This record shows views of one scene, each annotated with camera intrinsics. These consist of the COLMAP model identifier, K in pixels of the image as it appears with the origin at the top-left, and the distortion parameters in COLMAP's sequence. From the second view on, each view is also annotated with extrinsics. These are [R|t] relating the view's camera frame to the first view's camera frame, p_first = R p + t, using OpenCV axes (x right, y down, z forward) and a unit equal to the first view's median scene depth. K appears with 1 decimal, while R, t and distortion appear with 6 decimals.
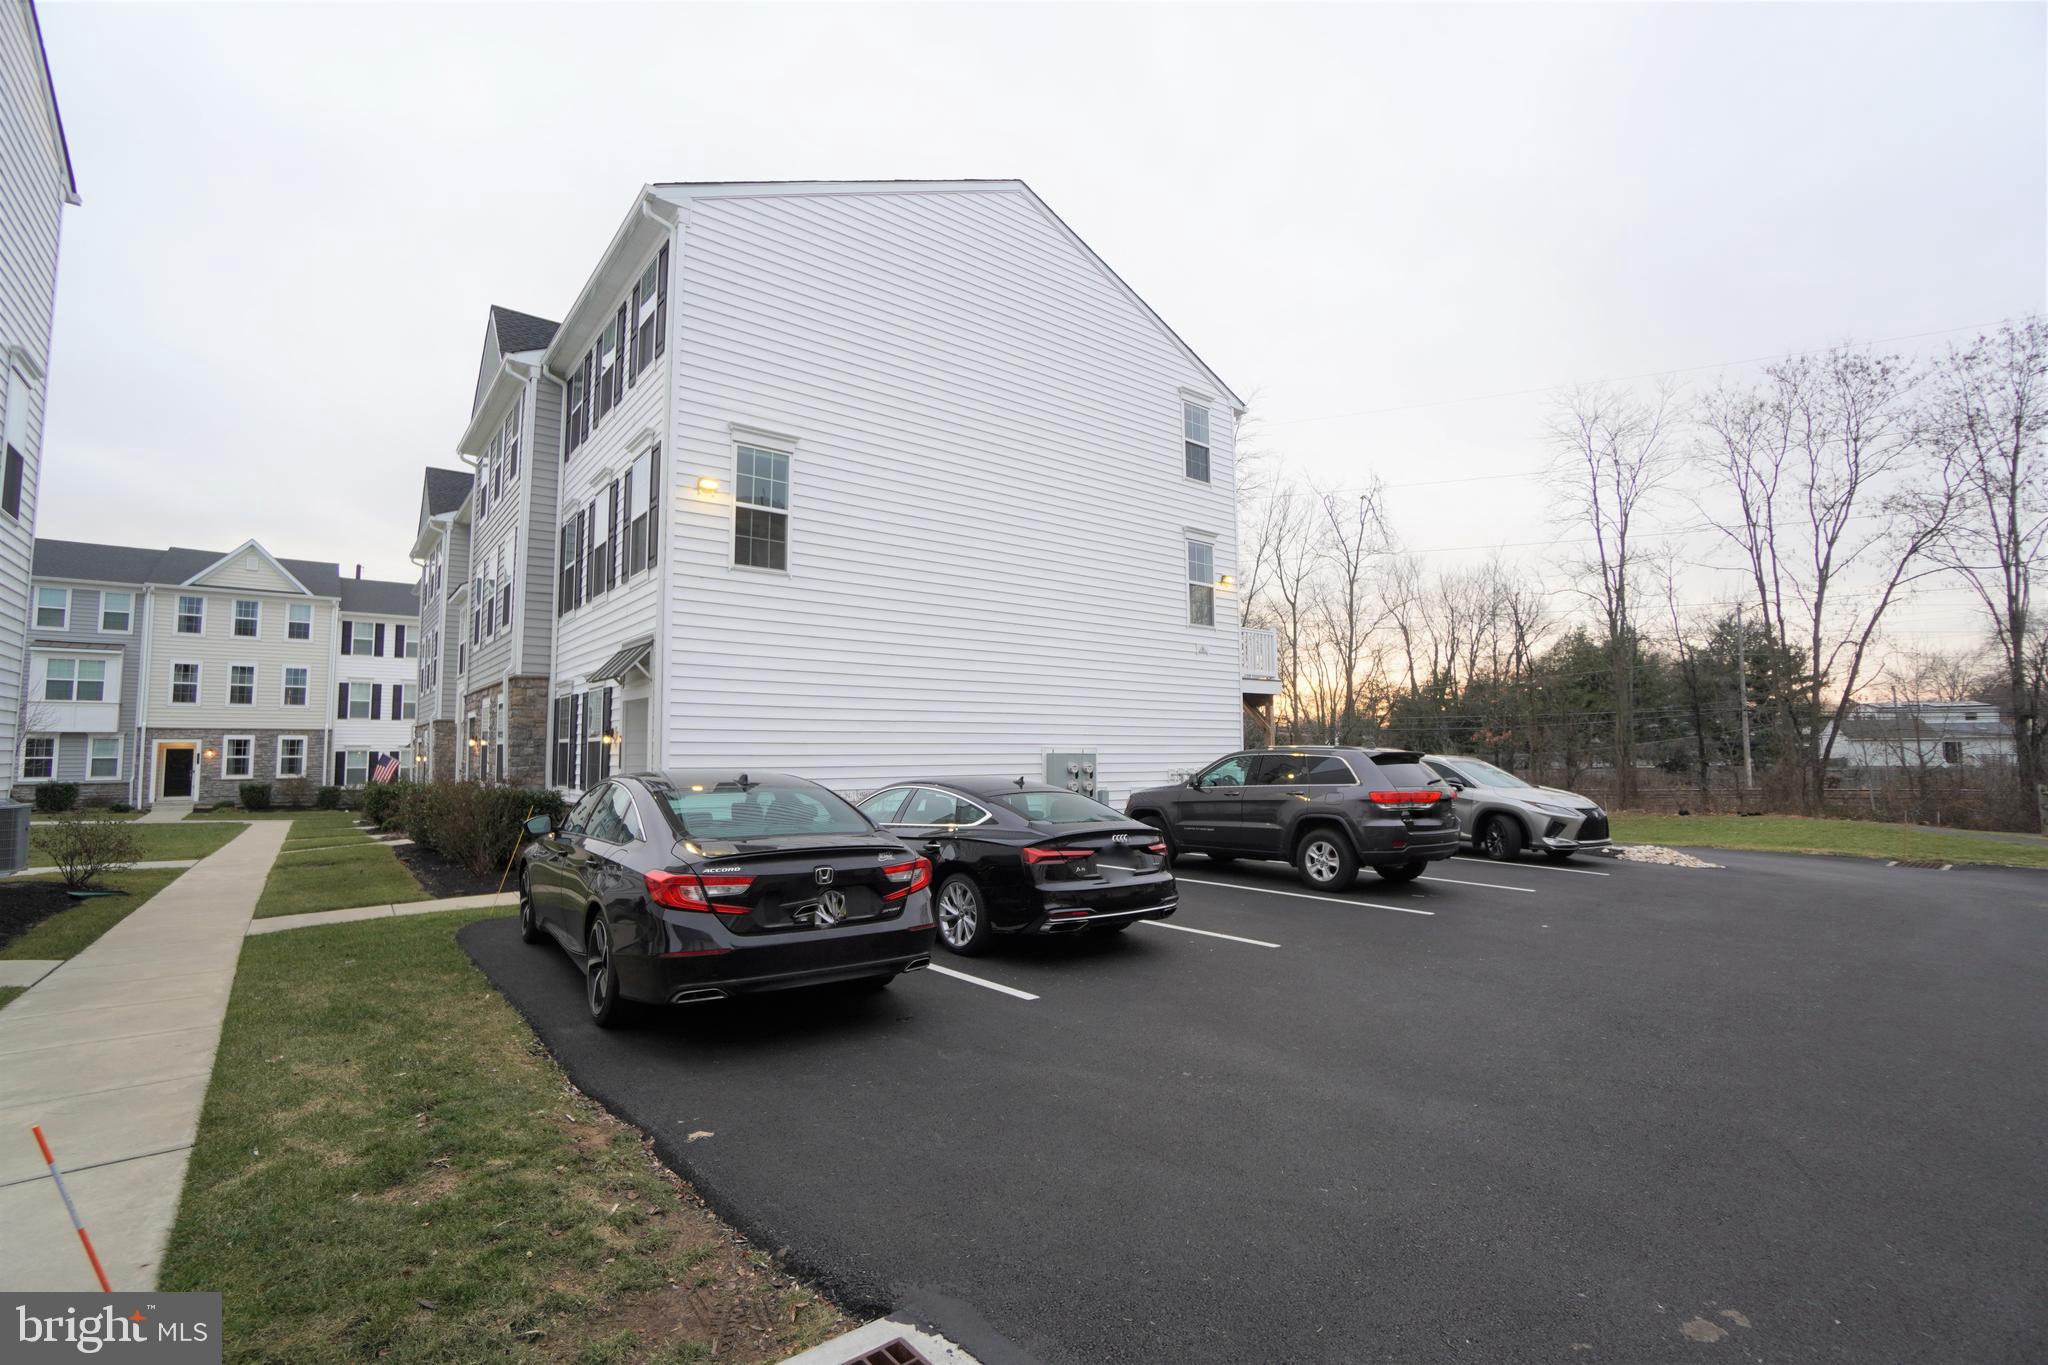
lens RADIAL K [[910.8, 0, 1019.0], [0, 910.8, 689.1], [0, 0, 1]] dist [-0.034783, 0.005760]
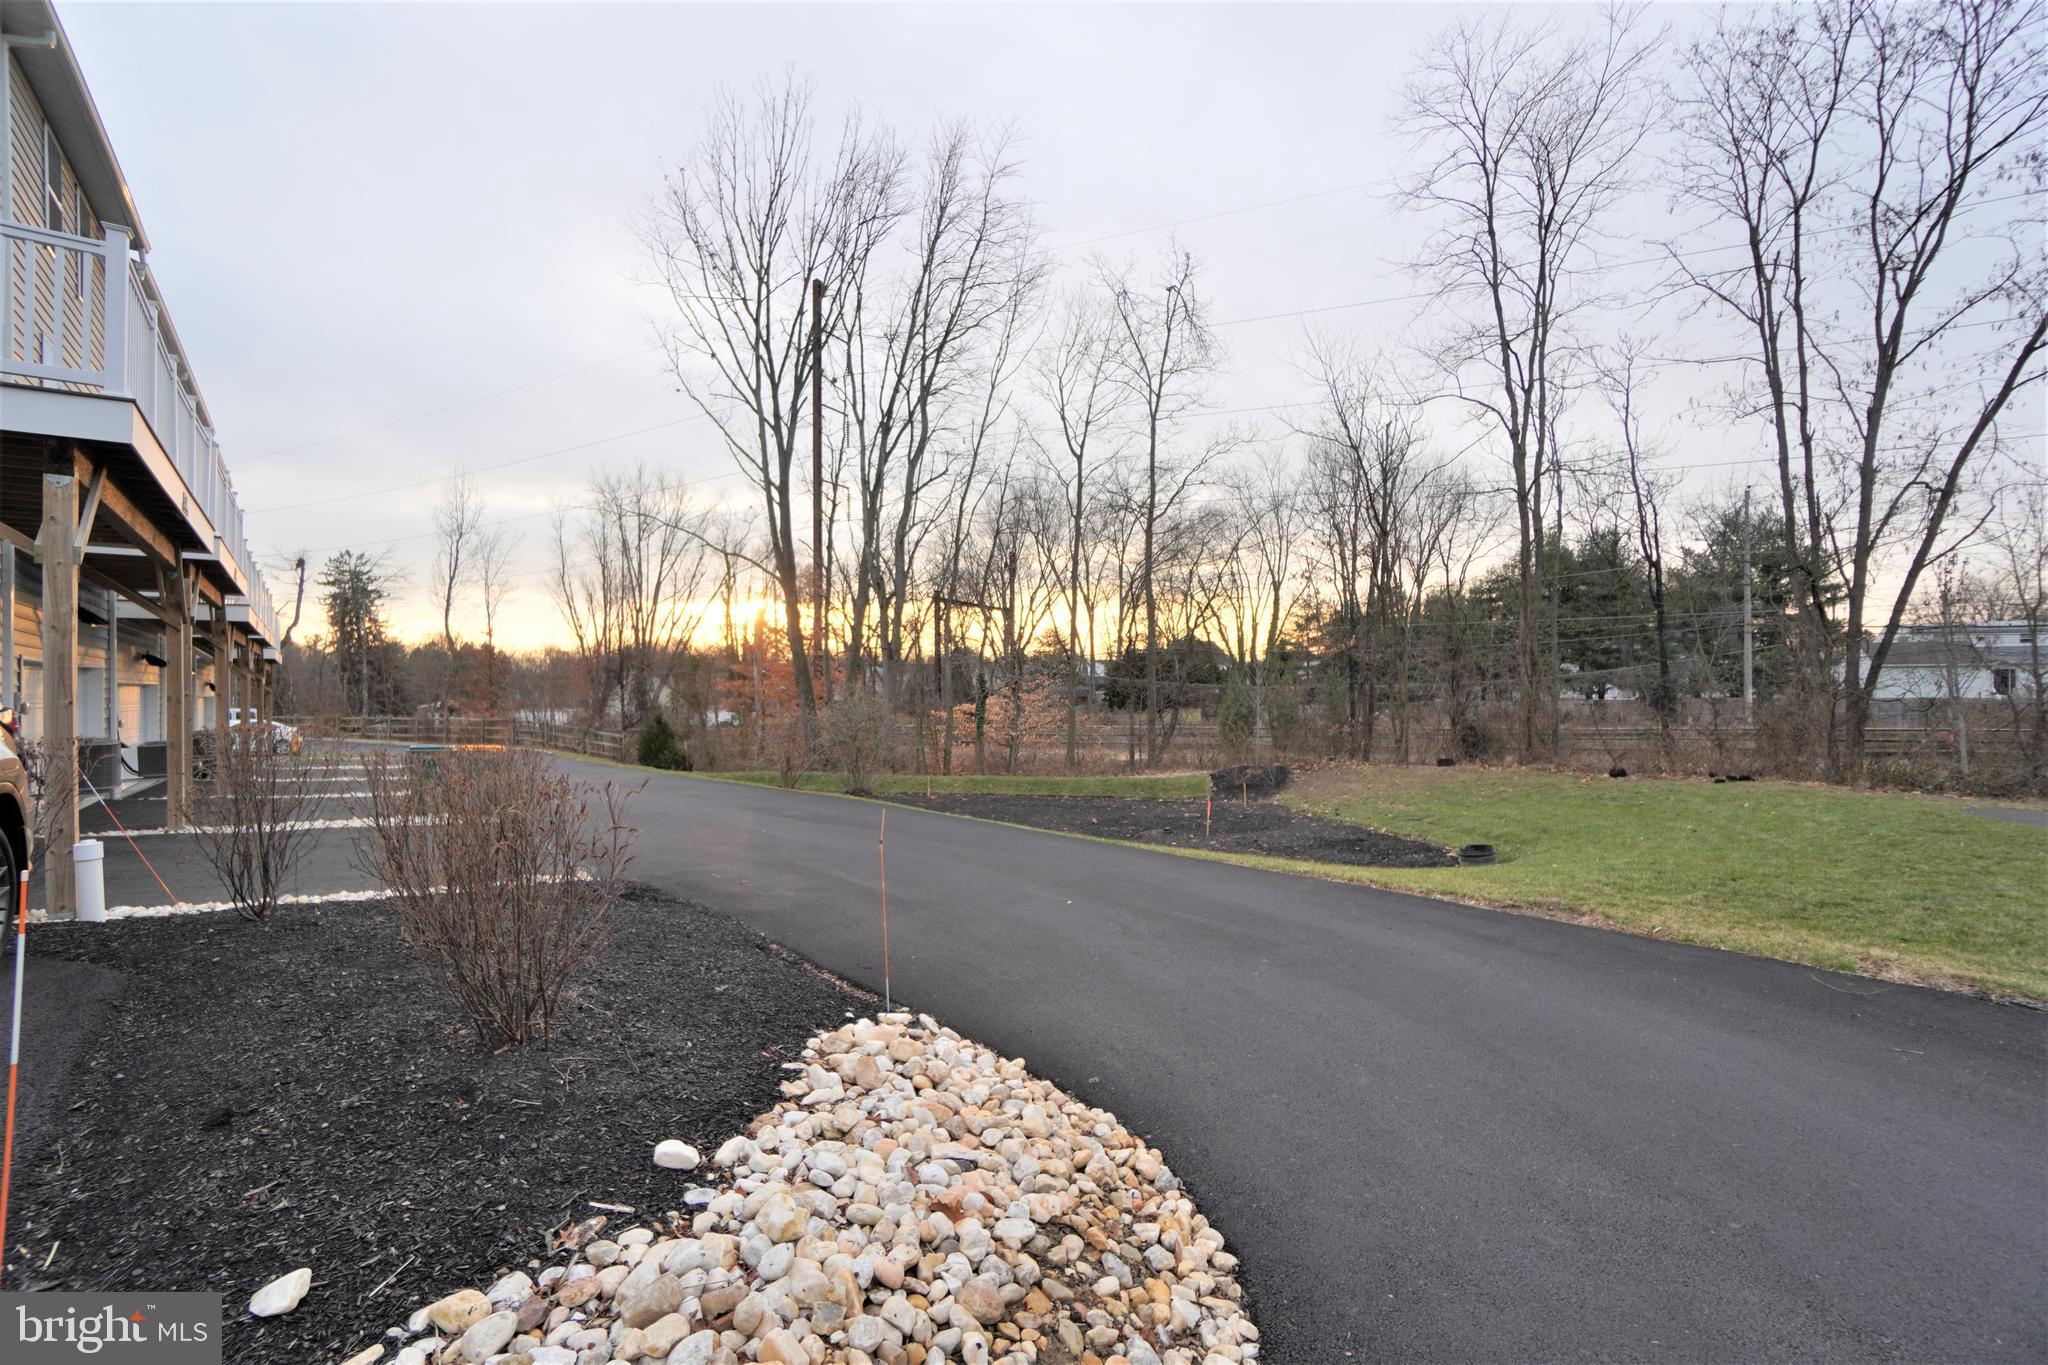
lens RADIAL K [[910.8, 0, 1005.4], [0, 910.8, 691.6], [0, 0, 1]] dist [-0.034783, 0.005760]
pose [[0.999860, 0.000014, -0.016719, 0.336995], [0.001272, 0.997037, 0.076909, 0.038512], [0.016671, -0.076920, 0.996898, 0.395389]]
